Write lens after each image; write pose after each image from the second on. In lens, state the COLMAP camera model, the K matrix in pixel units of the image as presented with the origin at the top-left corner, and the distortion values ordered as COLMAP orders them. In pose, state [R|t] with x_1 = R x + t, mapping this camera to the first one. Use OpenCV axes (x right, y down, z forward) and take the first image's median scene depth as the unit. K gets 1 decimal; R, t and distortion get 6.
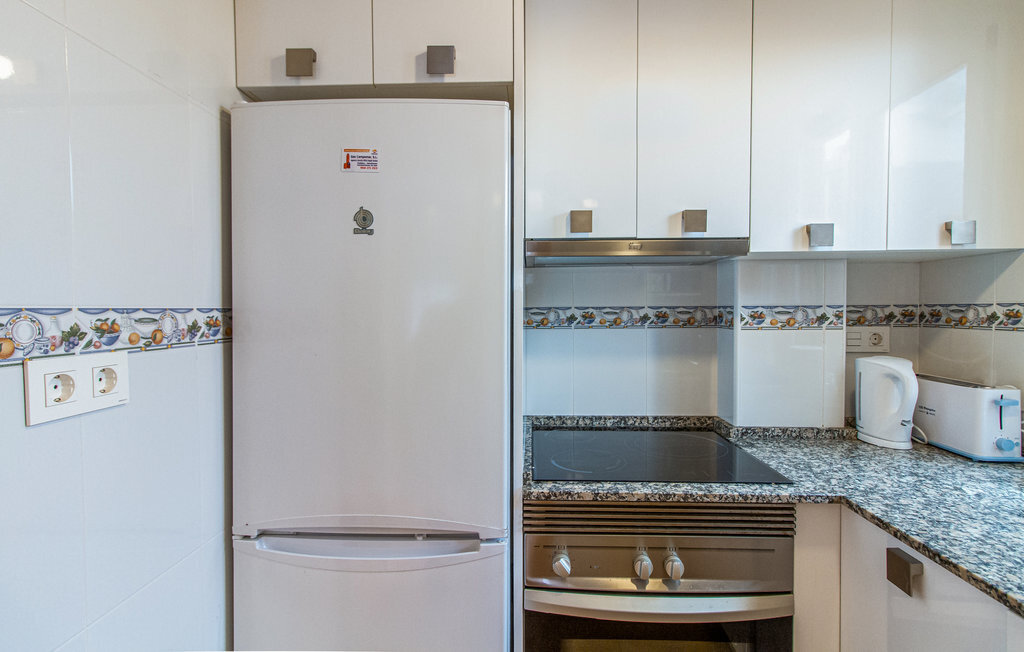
lens RADIAL K [[494.9, 0, 503.7], [0, 494.9, 324.2], [0, 0, 1]] dist [-0.000538, 0.002343]
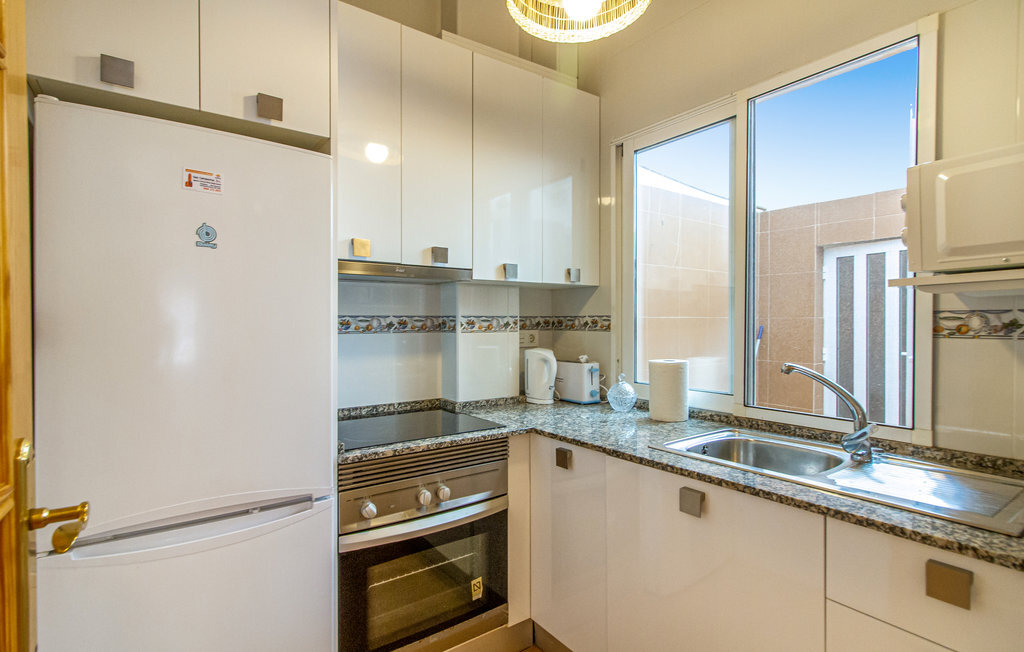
lens RADIAL K [[494.9, 0, 514.8], [0, 494.9, 325.9], [0, 0, 1]] dist [-0.000538, 0.002343]
pose [[0.784231, -0.001699, 0.620467, -0.331279], [0.013500, 0.999806, -0.014325, 0.016789], [-0.620322, 0.019611, 0.784102, -0.239932]]
